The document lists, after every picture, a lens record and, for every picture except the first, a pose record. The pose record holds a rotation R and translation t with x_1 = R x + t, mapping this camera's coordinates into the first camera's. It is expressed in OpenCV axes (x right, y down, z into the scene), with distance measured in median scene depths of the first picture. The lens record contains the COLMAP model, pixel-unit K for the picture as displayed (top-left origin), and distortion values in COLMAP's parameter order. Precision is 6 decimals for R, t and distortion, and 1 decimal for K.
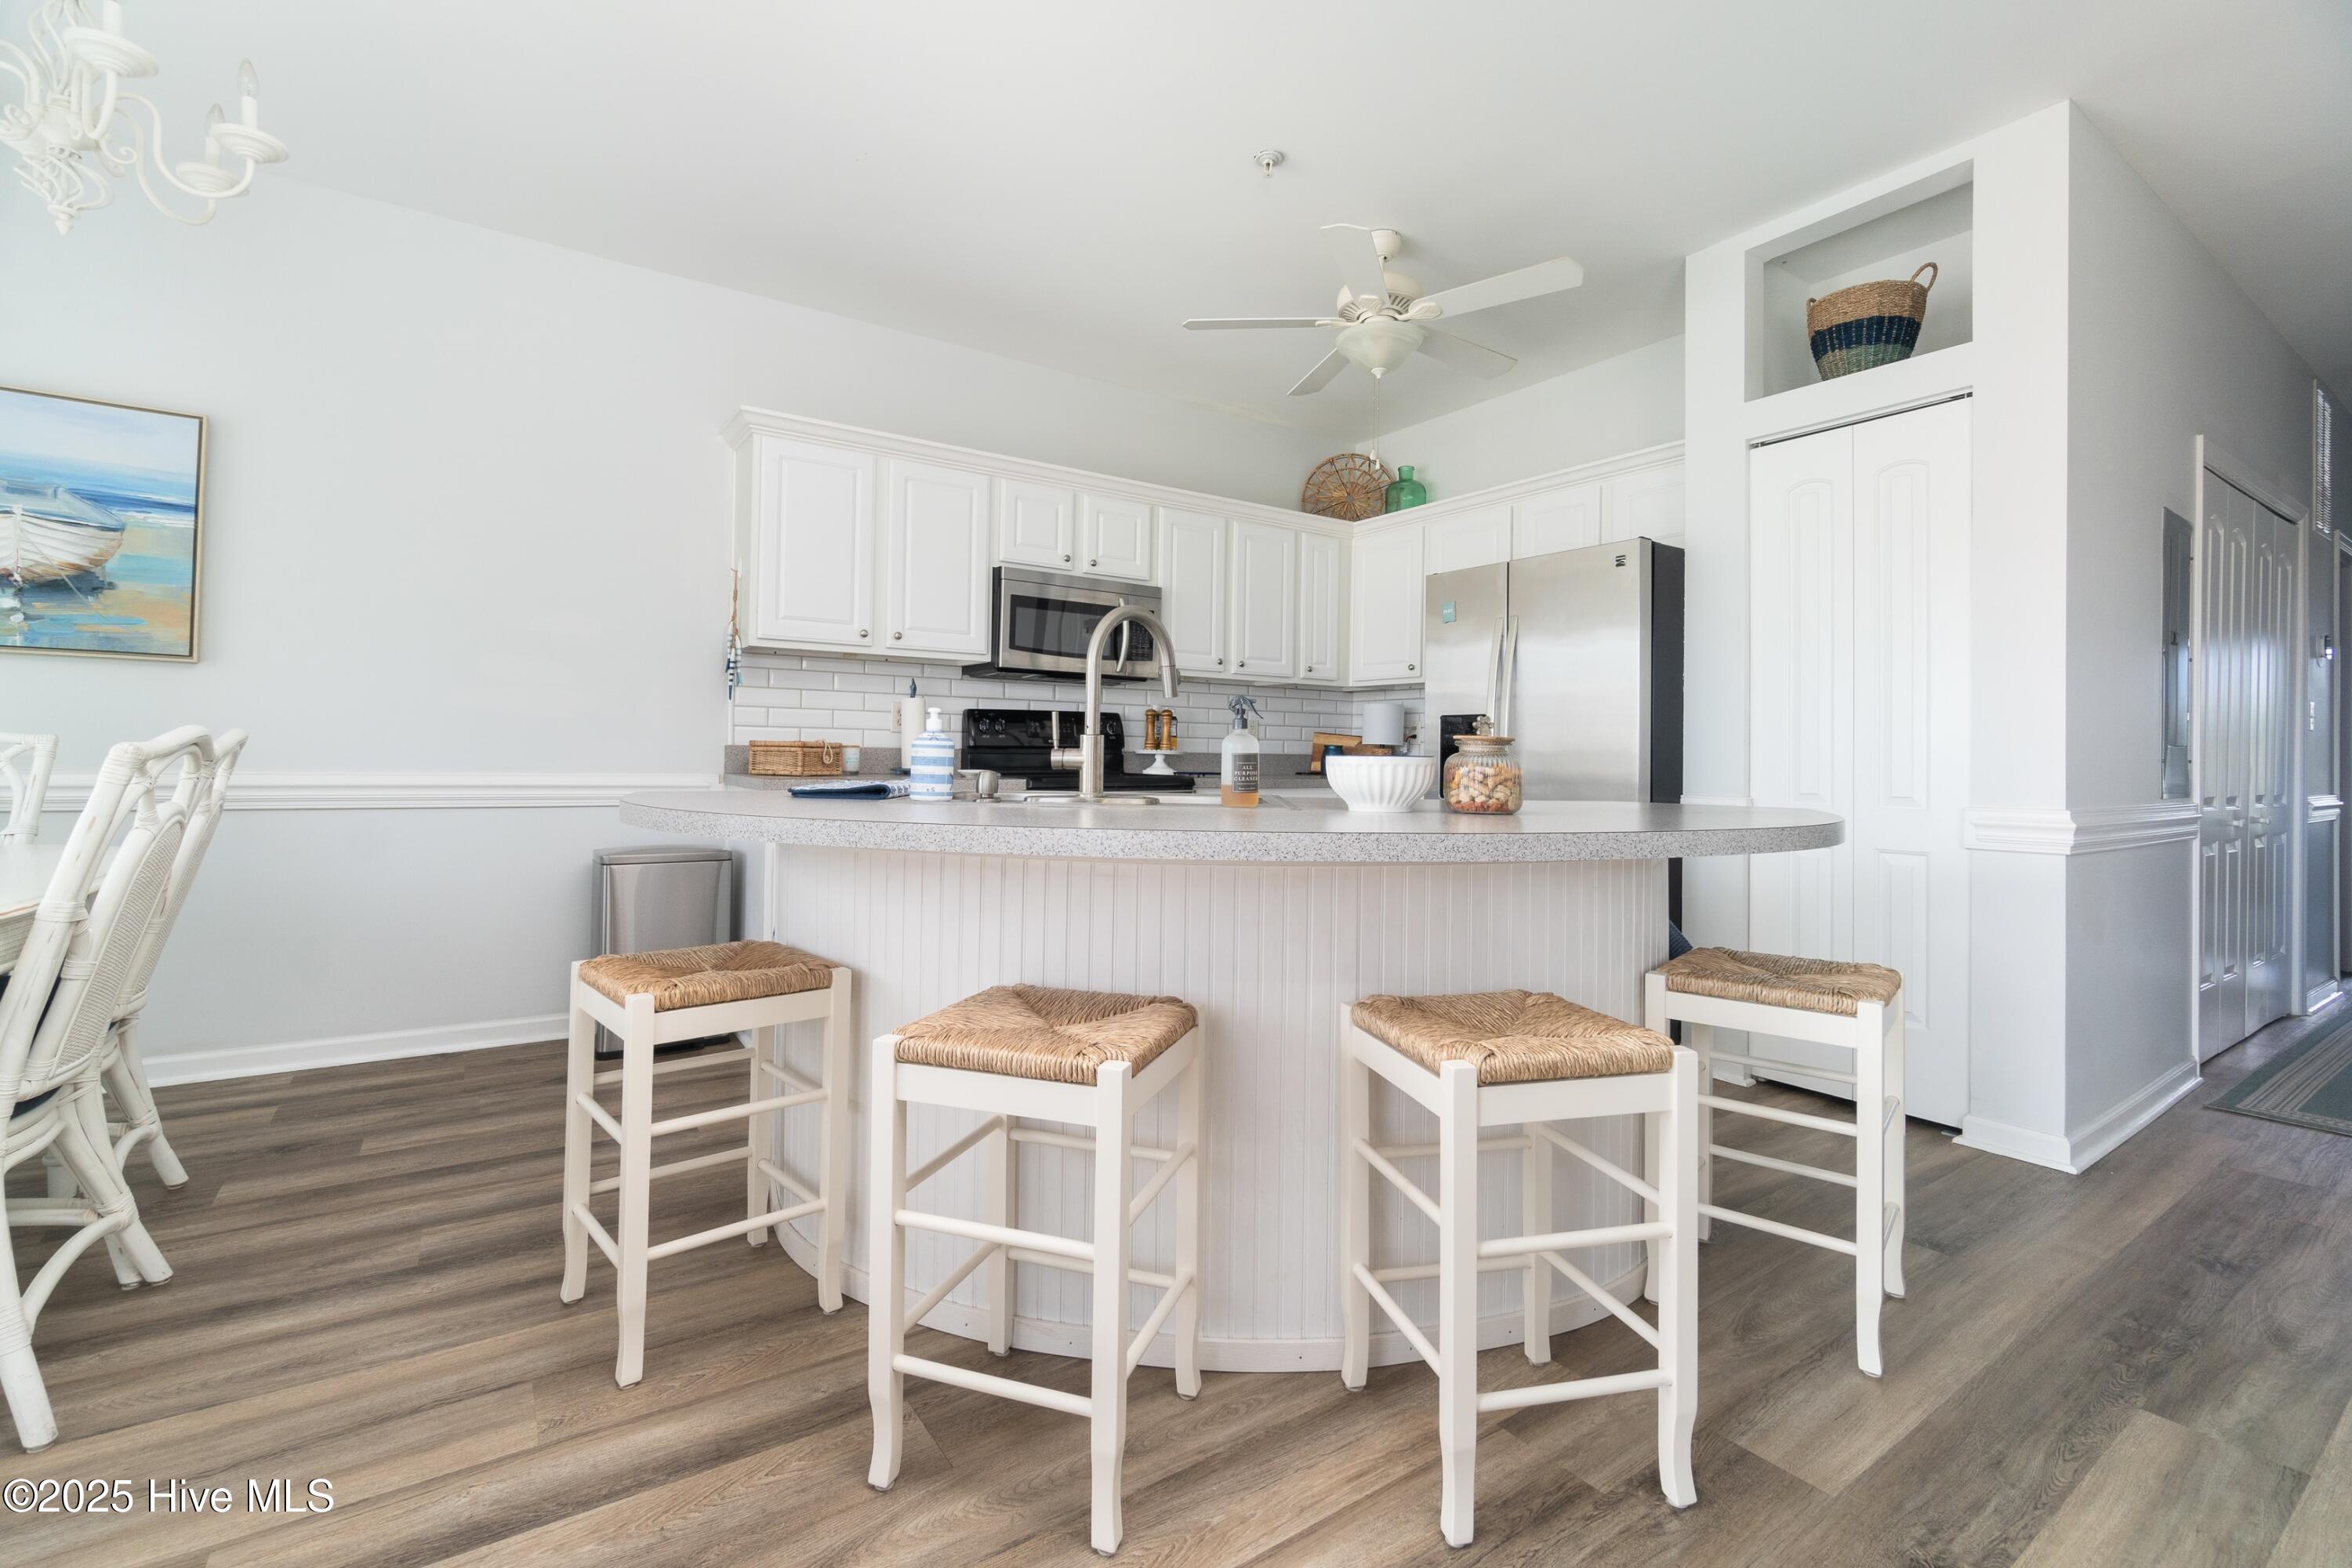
lens RADIAL K [[1028.1, 0, 1176.2], [0, 1028.1, 747.5], [0, 0, 1]] dist [0.000280, 0.000104]
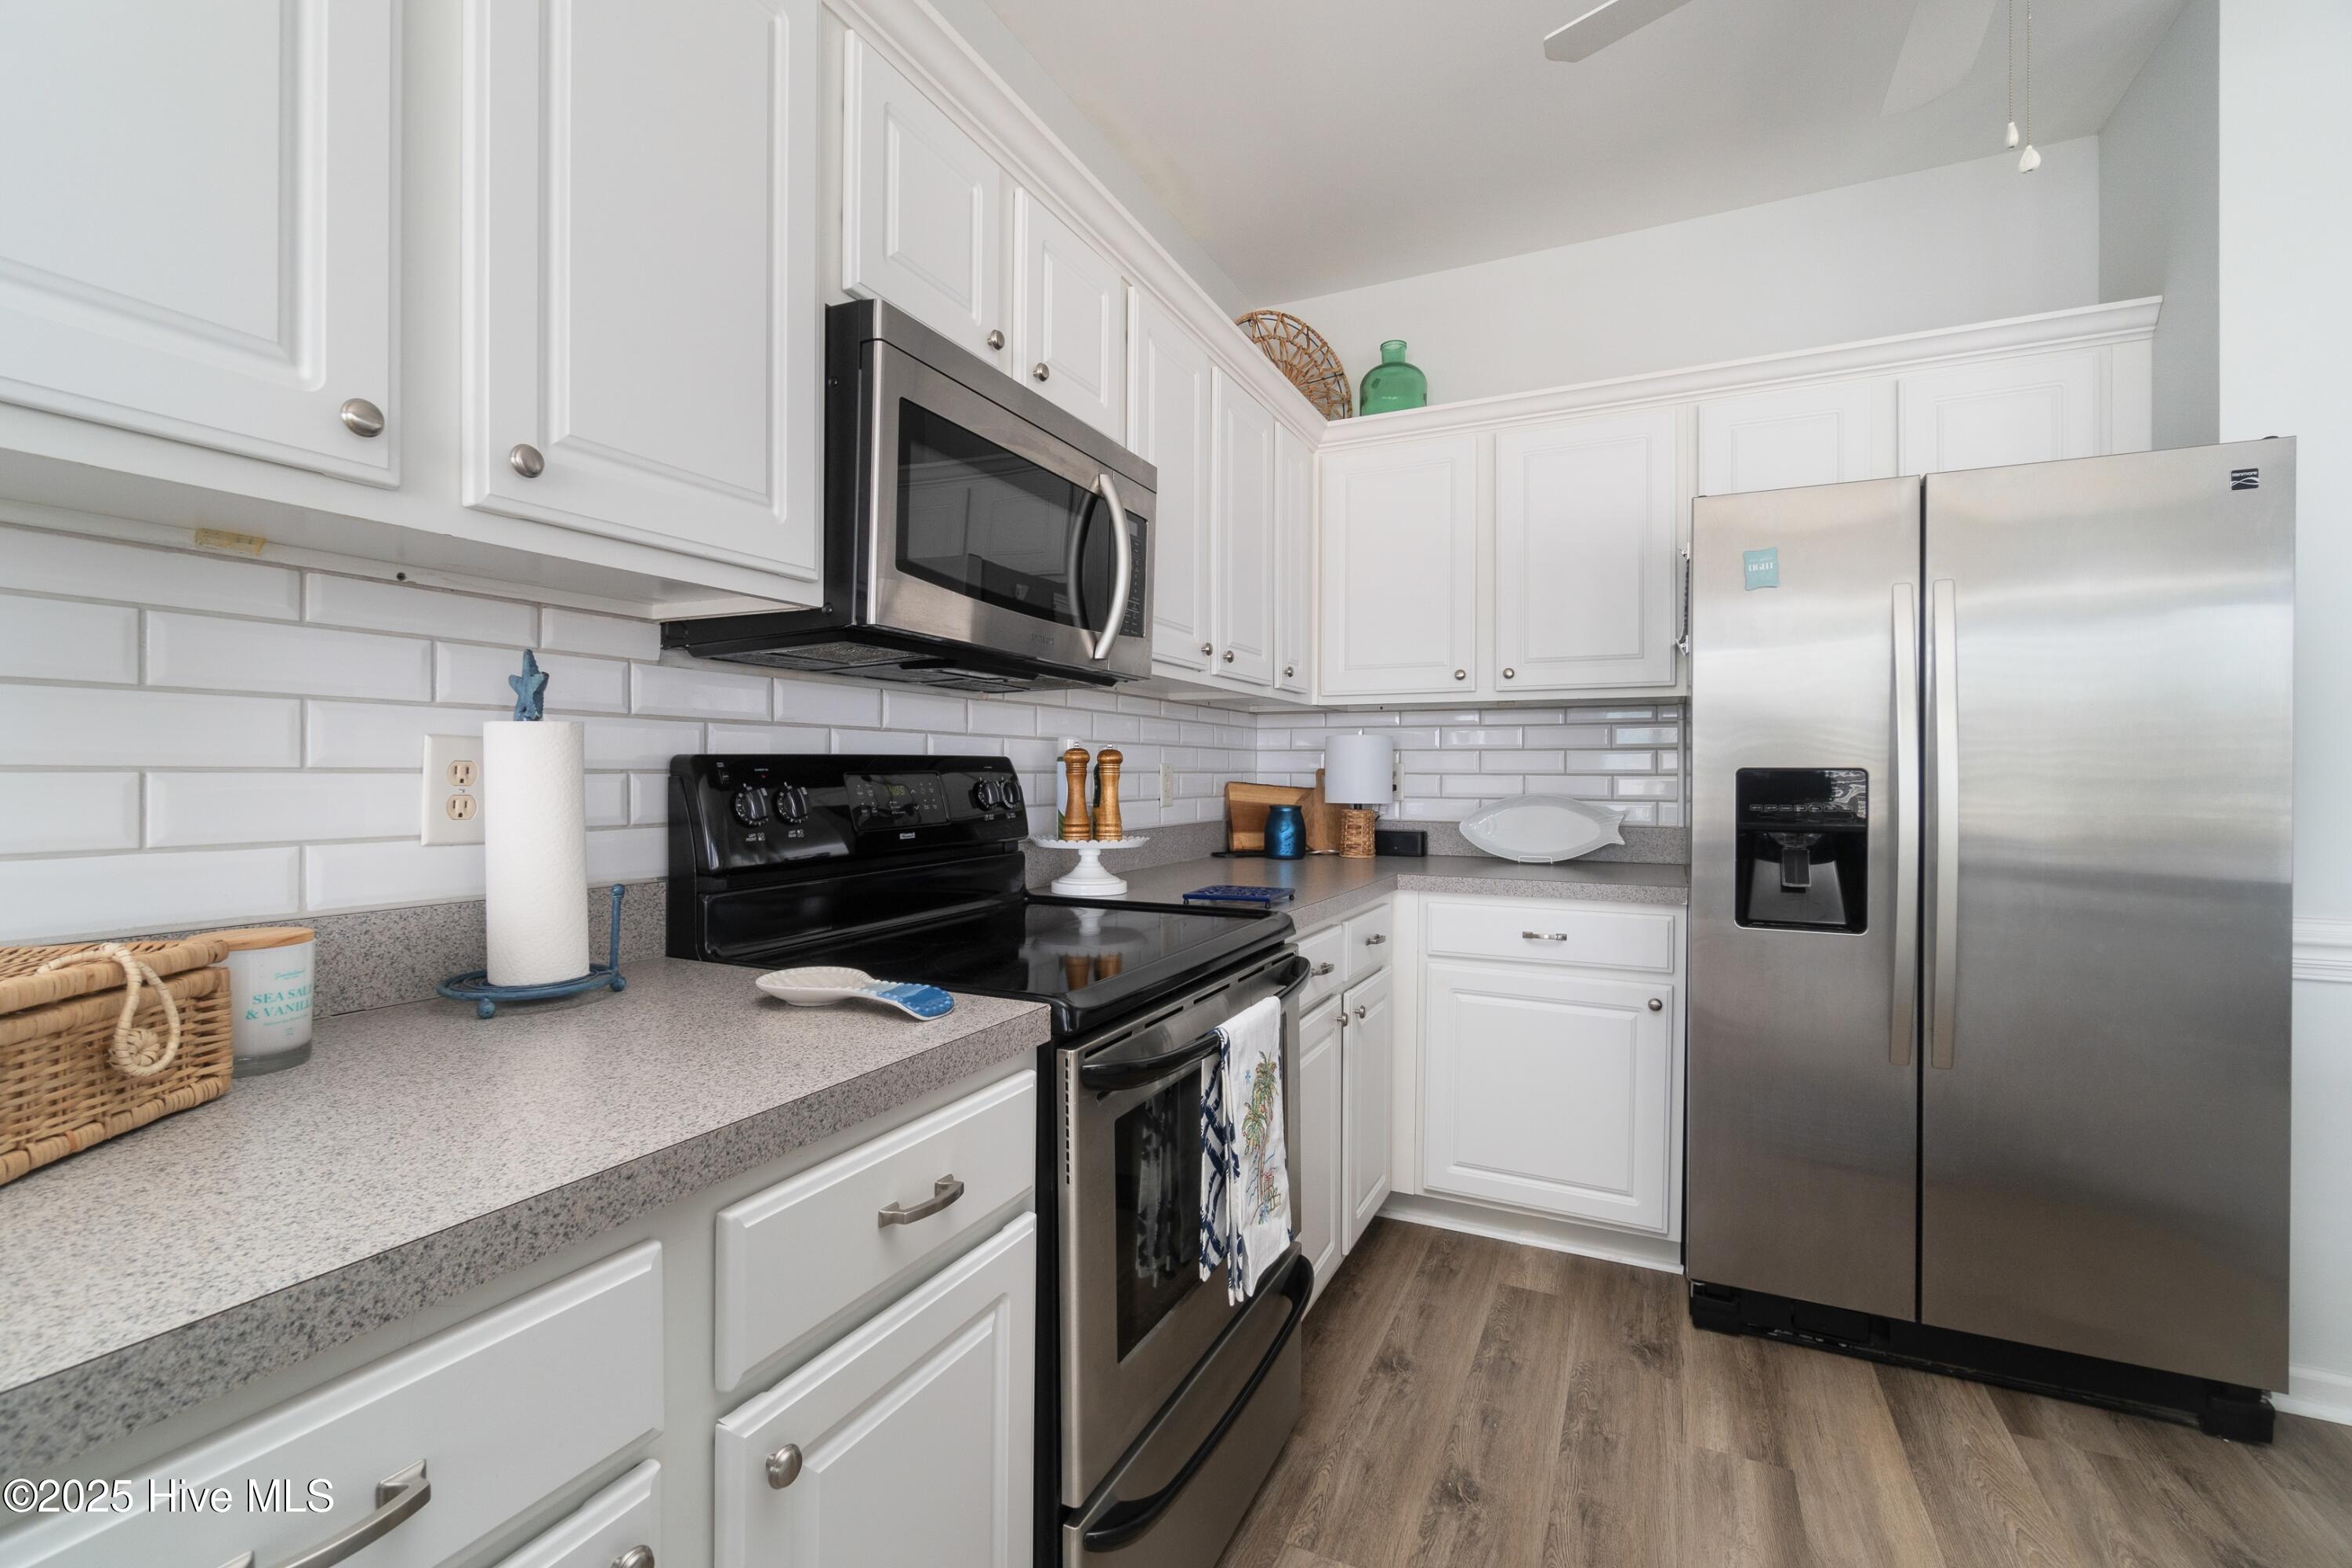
lens RADIAL K [[1037.0, 0, 1168.4], [0, 1037.0, 777.3], [0, 0, 1]] dist [0.000882, 0.000864]
pose [[0.867481, -0.010332, 0.497363, -0.234475], [0.002881, 0.999872, 0.015744, -0.035423], [-0.497462, -0.012225, 0.867399, 0.643076]]
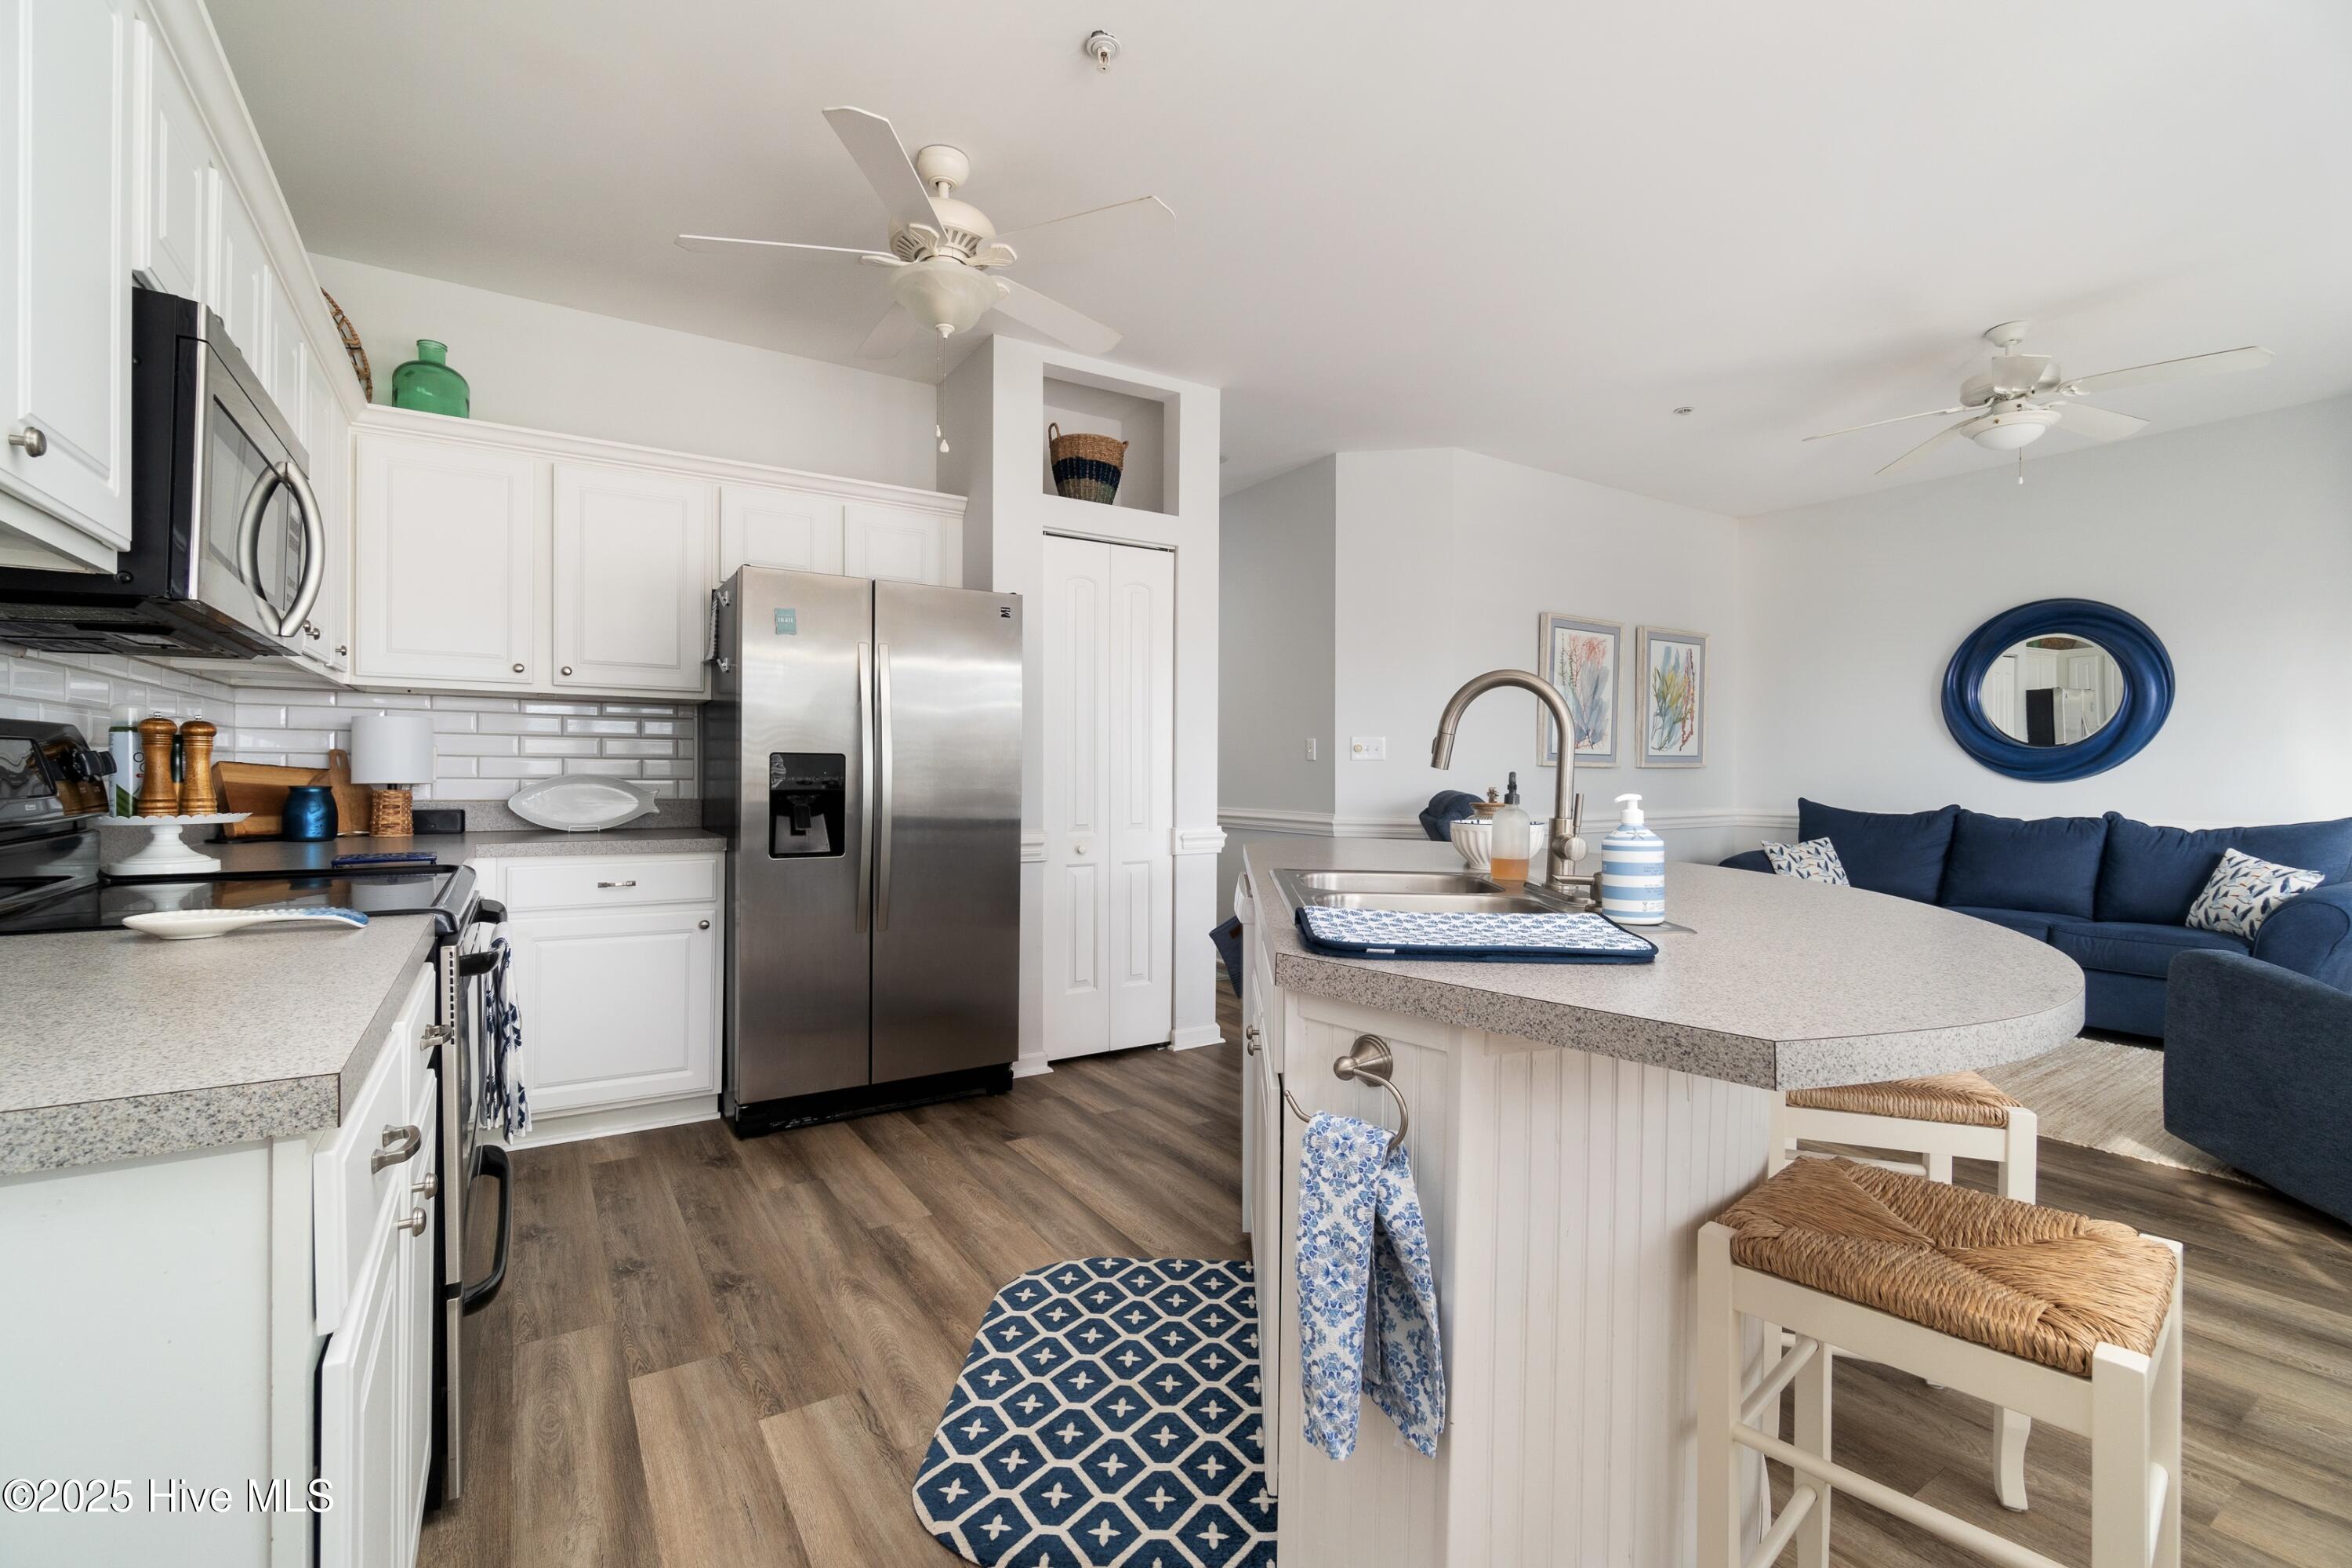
lens RADIAL K [[1037.0, 0, 1168.4], [0, 1037.0, 777.3], [0, 0, 1]] dist [0.000882, 0.000864]
pose [[0.041430, -0.013281, 0.999053, -0.471097], [-0.013769, 0.999809, 0.013863, -0.027868], [-0.999047, -0.014330, 0.041239, 0.624621]]
